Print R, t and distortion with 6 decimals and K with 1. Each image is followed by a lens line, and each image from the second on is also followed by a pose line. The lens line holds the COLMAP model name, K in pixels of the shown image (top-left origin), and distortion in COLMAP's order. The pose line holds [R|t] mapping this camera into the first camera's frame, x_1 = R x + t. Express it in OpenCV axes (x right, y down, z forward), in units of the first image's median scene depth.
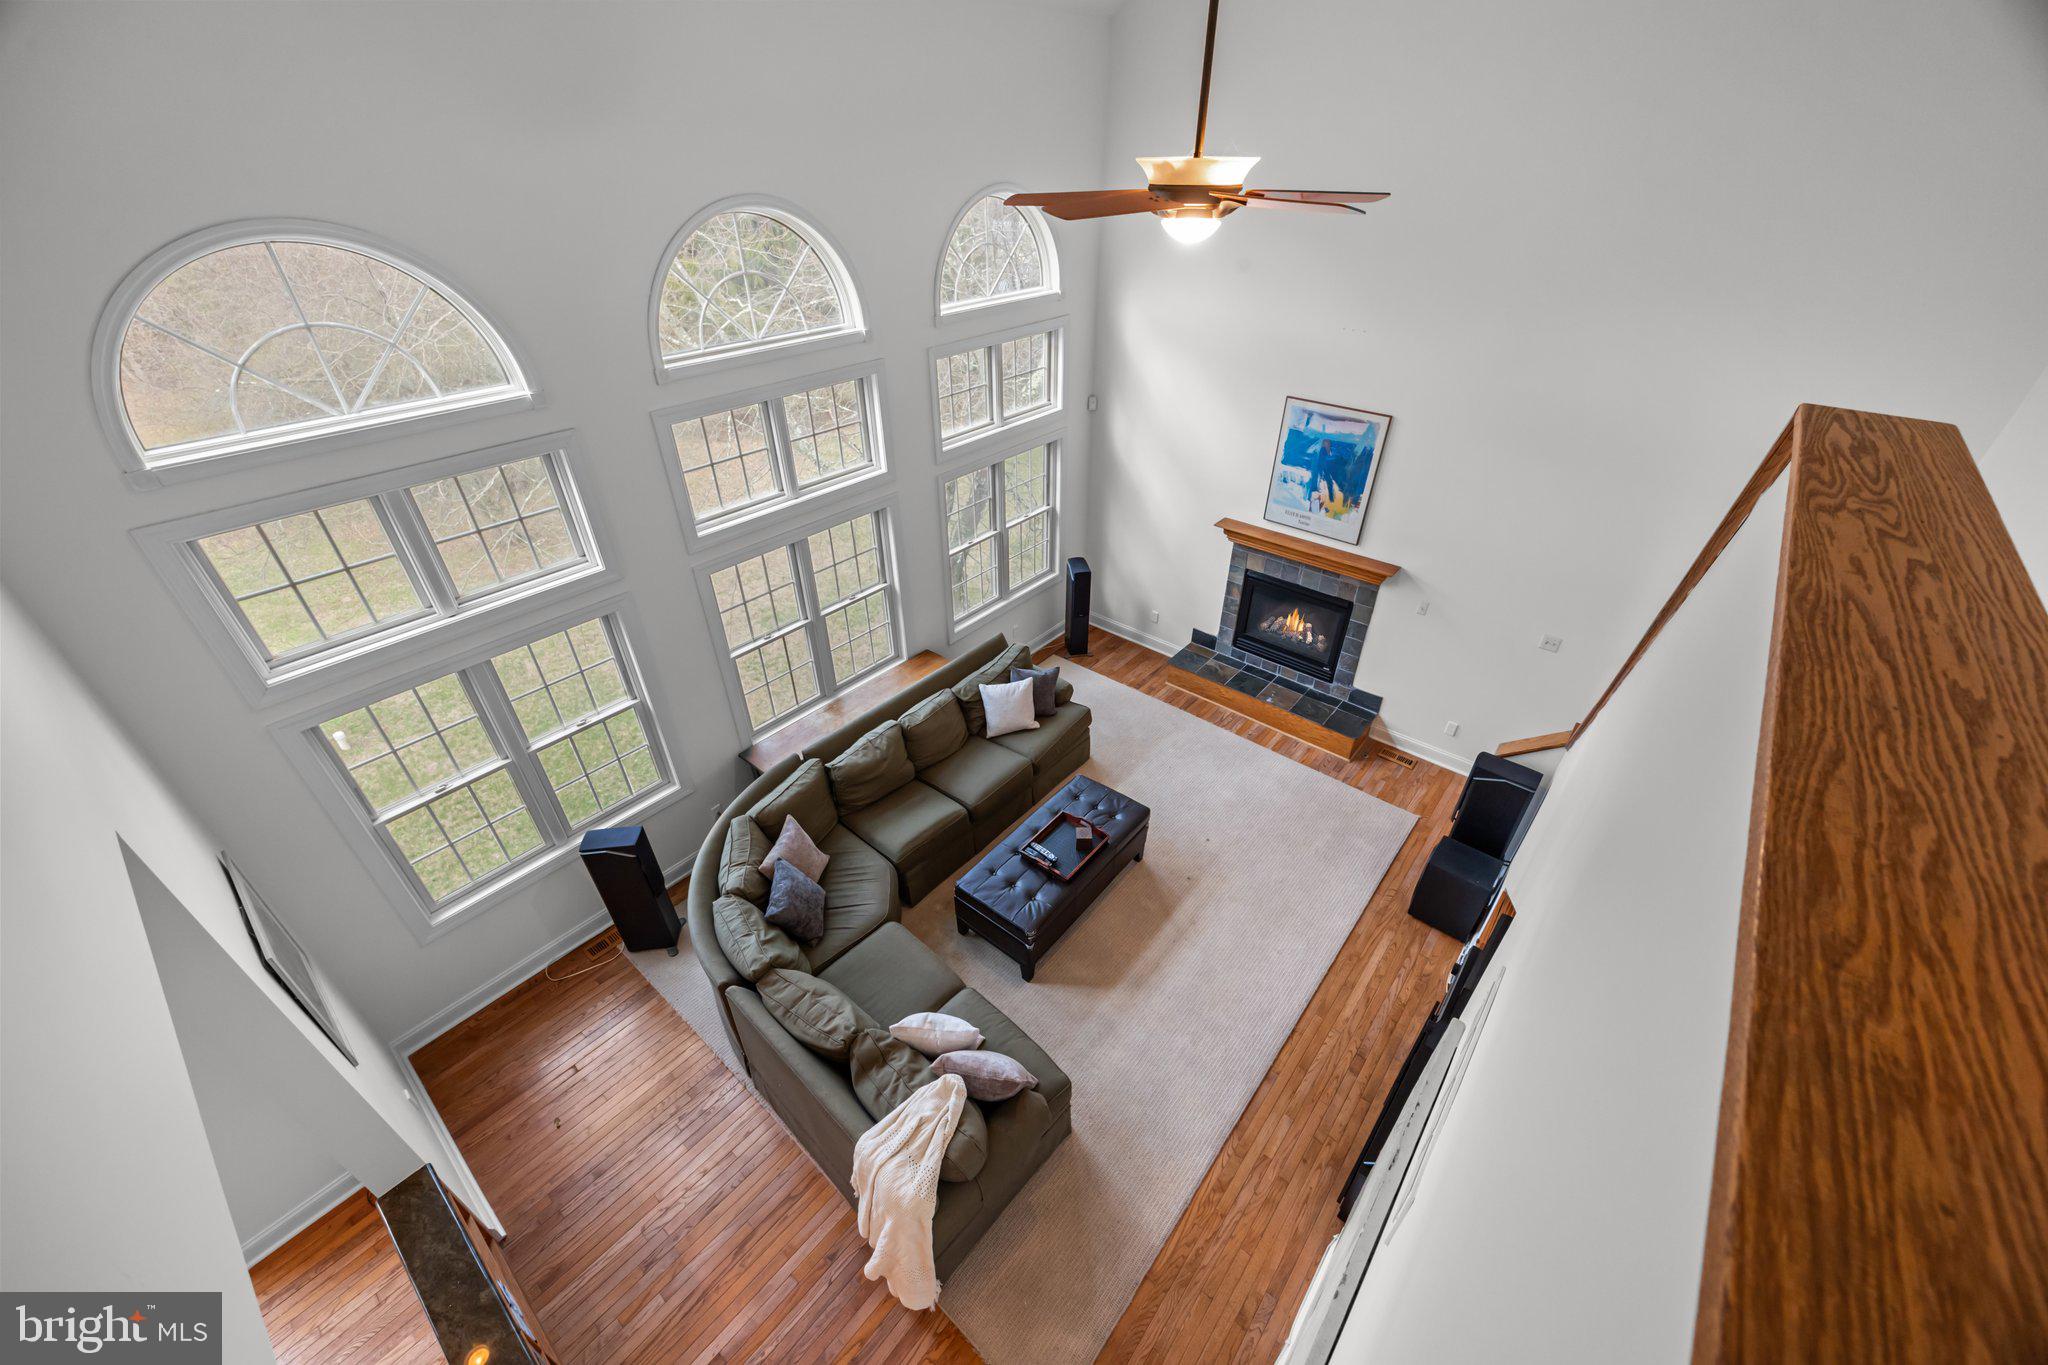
lens RADIAL K [[784.8, 0, 1029.6], [0, 784.8, 673.0], [0, 0, 1]] dist [-0.001859, -0.000021]
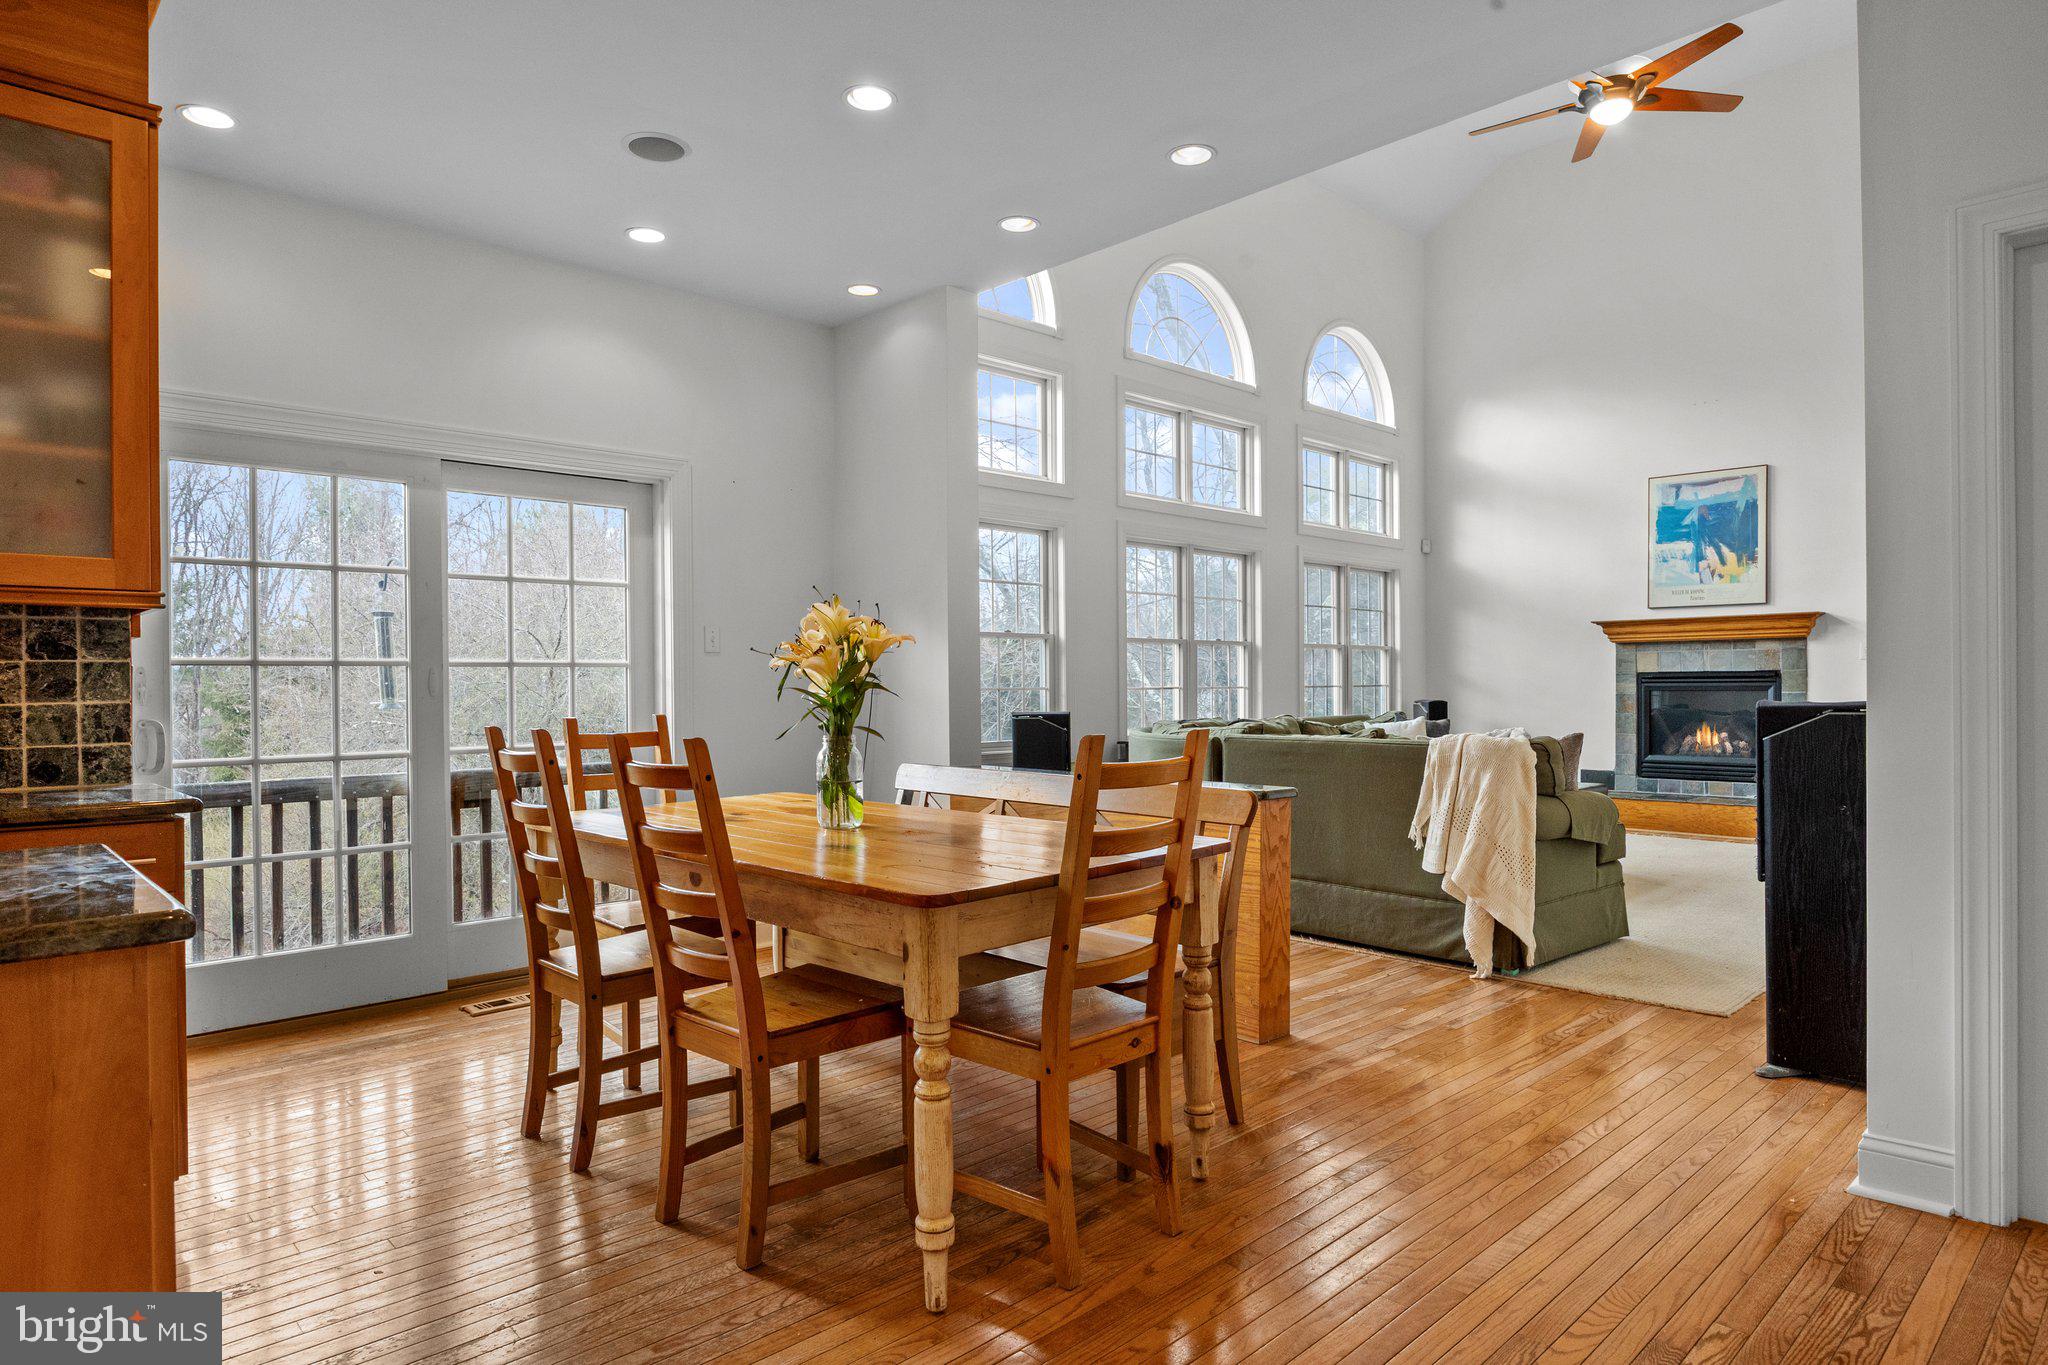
lens RADIAL K [[1194.8, 0, 1018.9], [0, 1194.8, 683.0], [0, 0, 1]] dist [-0.004029, -0.001449]
pose [[0.994514, -0.003911, -0.104530, -0.304242], [-0.055682, 0.826156, -0.560683, 0.743106], [0.088551, 0.563428, 0.821406, -0.165338]]
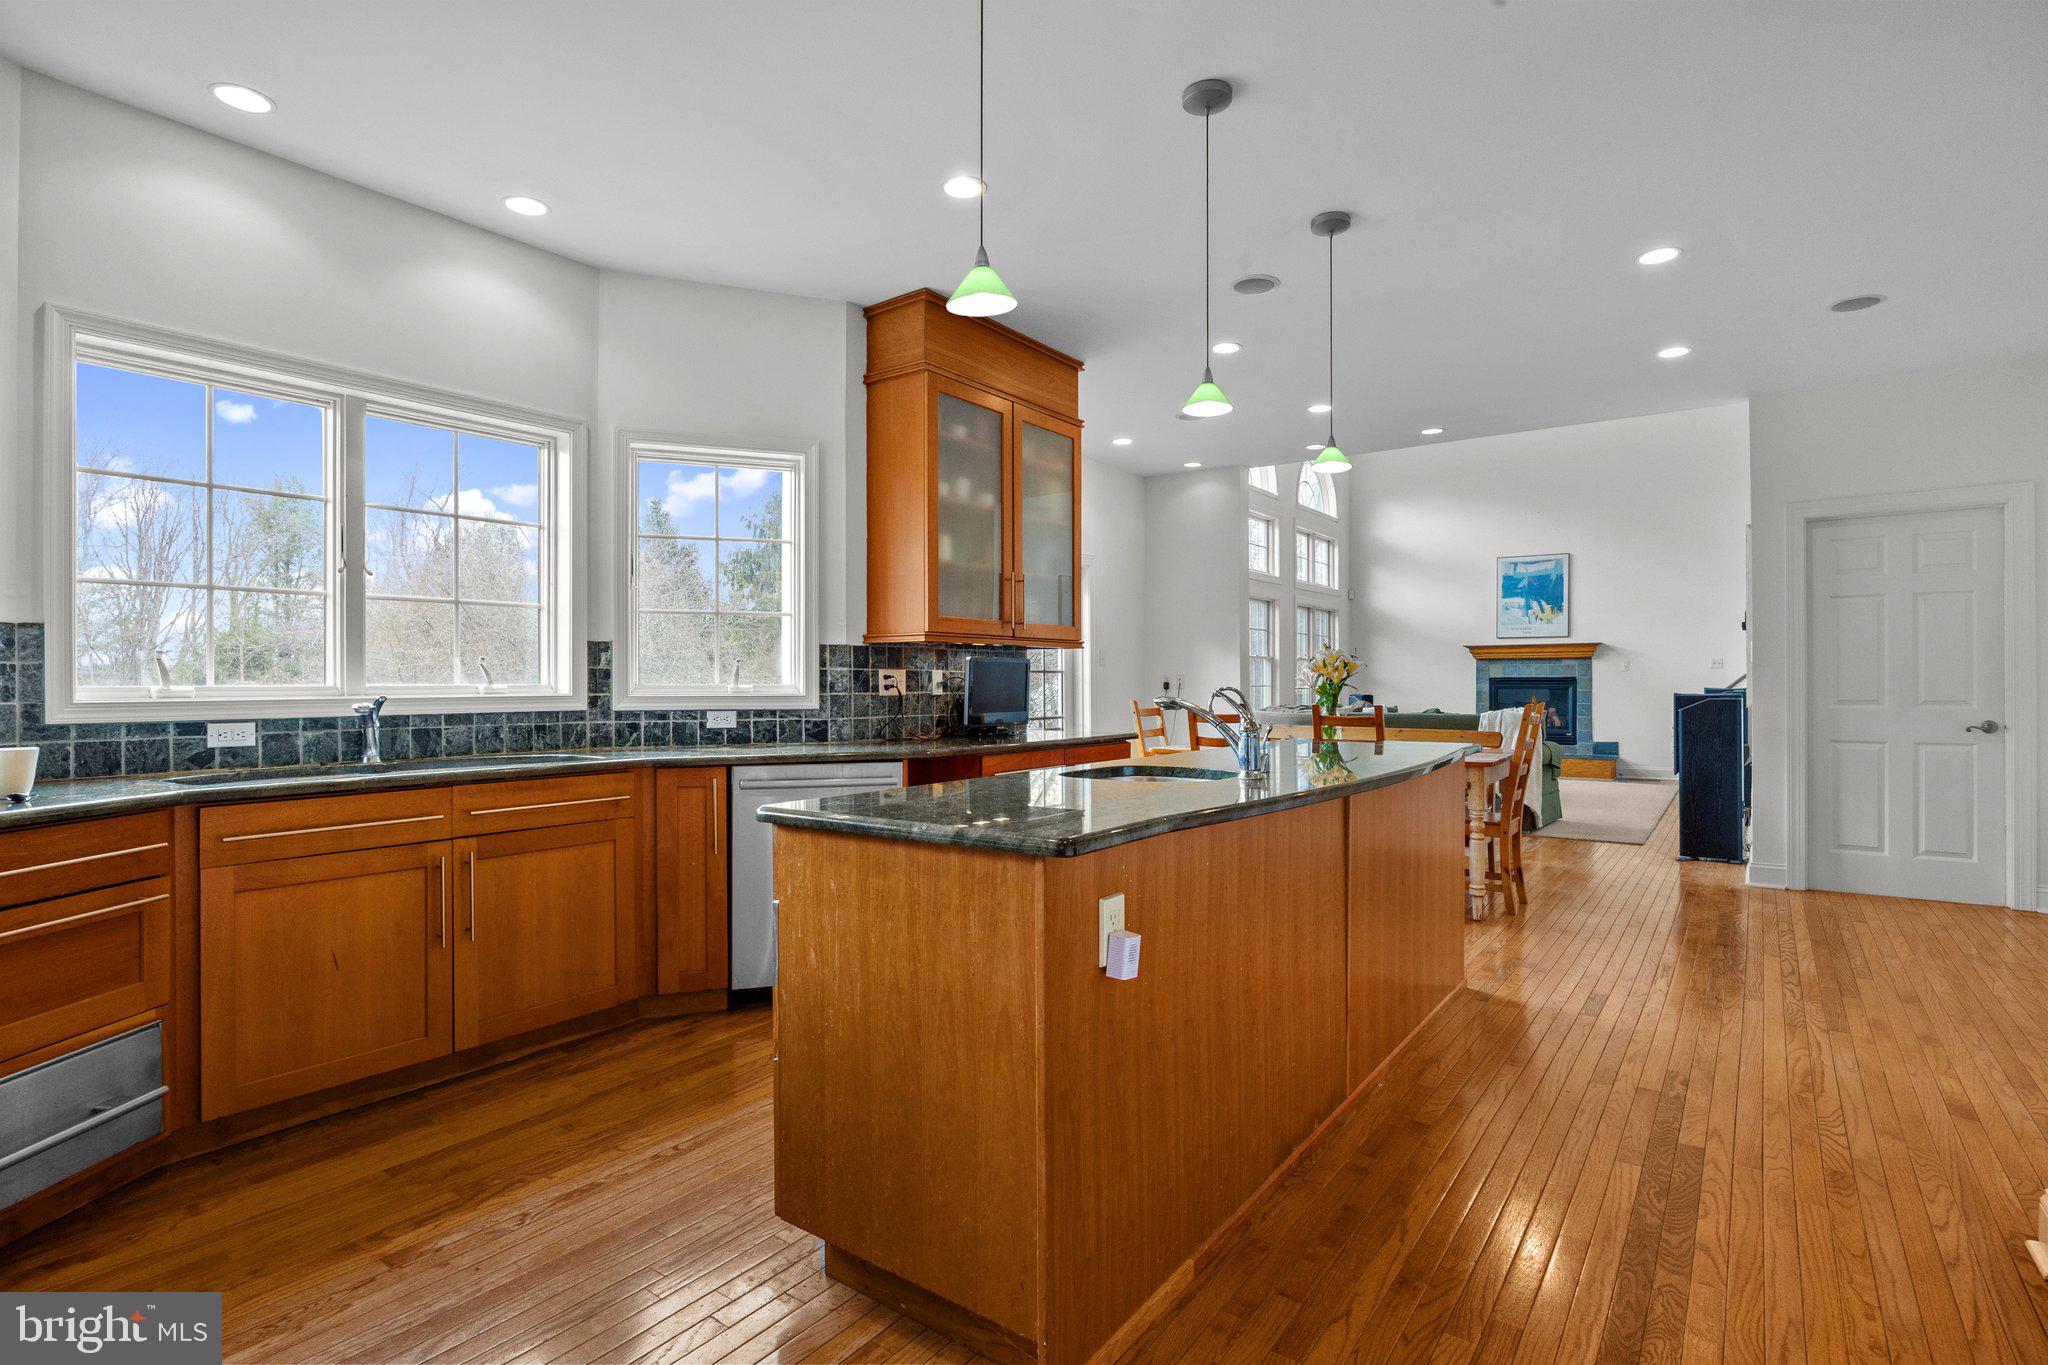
lens RADIAL K [[1019.0, 0, 1029.6], [0, 1019.0, 680.5], [0, 0, 1]] dist [0.003788, 0.000595]
pose [[0.997344, 0.002561, 0.072786, -0.767227], [0.038931, 0.825871, -0.562513, 0.979015], [-0.061552, 0.563853, 0.823578, -0.513525]]
